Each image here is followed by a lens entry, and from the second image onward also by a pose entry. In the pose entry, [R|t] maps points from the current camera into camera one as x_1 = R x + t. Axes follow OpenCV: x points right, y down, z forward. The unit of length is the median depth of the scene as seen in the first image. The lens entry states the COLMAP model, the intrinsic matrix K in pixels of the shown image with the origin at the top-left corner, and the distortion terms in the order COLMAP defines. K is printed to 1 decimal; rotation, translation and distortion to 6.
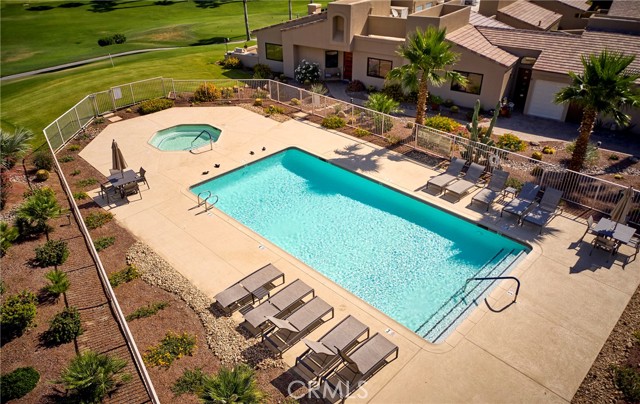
lens RADIAL K [[459.7, 0, 324.6], [0, 459.7, 198.3], [0, 0, 1]] dist [-0.009613, 0.000325]
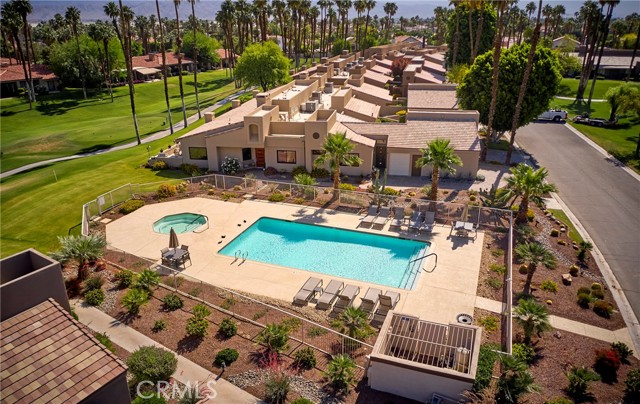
lens RADIAL K [[459.7, 0, 319.6], [0, 459.7, 204.7], [0, 0, 1]] dist [-0.009613, 0.000325]
pose [[0.919181, -0.151622, 0.363478, -0.431839], [0.203509, 0.973013, -0.108760, 0.046476], [-0.337179, 0.173942, 0.925232, -0.424935]]
